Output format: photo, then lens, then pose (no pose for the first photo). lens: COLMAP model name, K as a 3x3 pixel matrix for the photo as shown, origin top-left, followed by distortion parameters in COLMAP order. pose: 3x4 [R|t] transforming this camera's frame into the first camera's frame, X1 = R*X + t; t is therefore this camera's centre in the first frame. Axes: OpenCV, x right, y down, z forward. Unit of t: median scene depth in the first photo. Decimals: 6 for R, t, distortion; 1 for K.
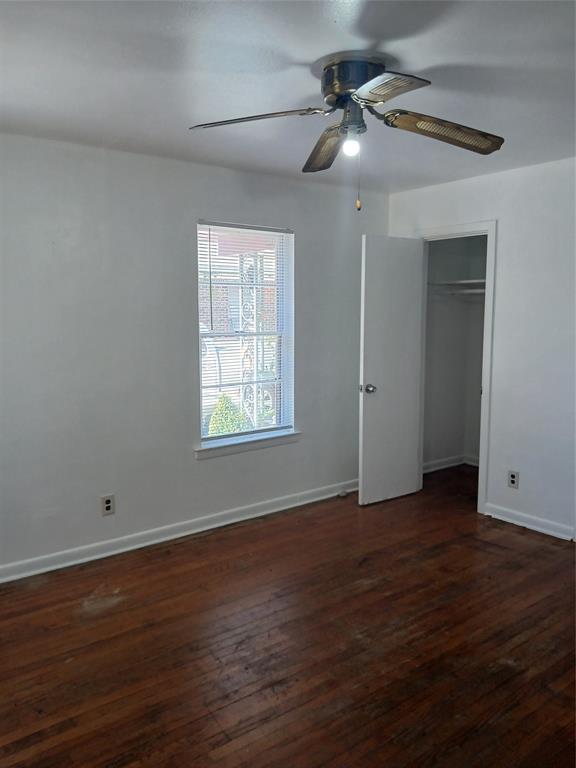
lens RADIAL K [[603.7, 0, 280.6], [0, 603.7, 377.8], [0, 0, 1]] dist [0.050613, -0.091725]
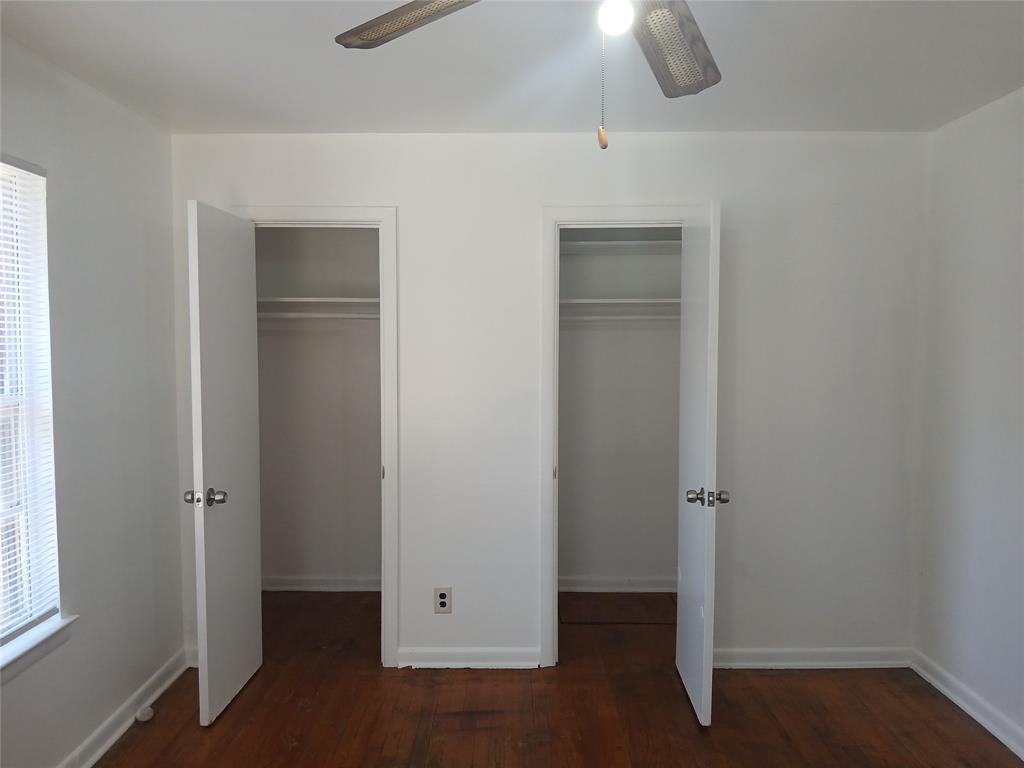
lens RADIAL K [[804.9, 0, 509.4], [0, 804.9, 386.5], [0, 0, 1]] dist [0.050613, -0.091725]
pose [[0.613945, -0.047198, 0.787936, -0.279823], [0.088422, 0.996040, -0.009232, -0.055227], [-0.784380, 0.075339, 0.615688, 0.426741]]
